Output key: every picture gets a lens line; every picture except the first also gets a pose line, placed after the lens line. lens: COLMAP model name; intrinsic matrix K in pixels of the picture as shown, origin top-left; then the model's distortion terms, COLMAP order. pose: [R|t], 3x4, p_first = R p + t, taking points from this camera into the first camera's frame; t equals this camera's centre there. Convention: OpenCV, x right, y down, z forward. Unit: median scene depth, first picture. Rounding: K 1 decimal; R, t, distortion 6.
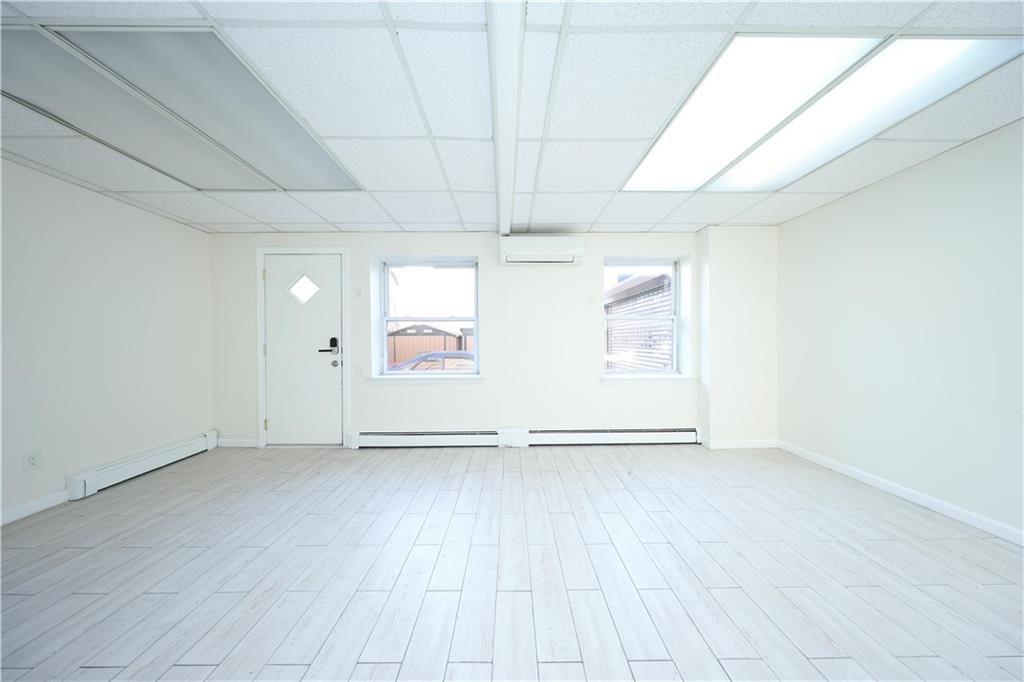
lens RADIAL K [[302.8, 0, 512.8], [0, 302.8, 345.9], [0, 0, 1]] dist [-0.002818, 0.000127]
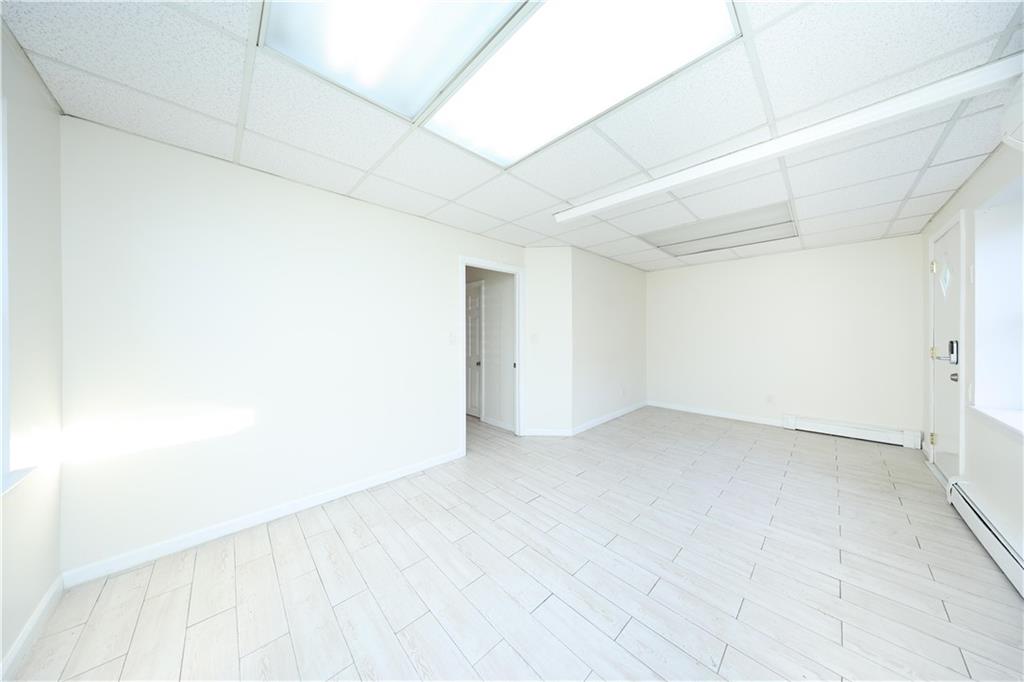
lens RADIAL K [[302.8, 0, 516.9], [0, 302.8, 336.1], [0, 0, 1]] dist [-0.002818, 0.000127]
pose [[-0.716414, 0.009583, -0.697609, 0.789646], [-0.003855, 0.999836, 0.017693, -0.057273], [0.697664, 0.015365, -0.716260, 0.951161]]
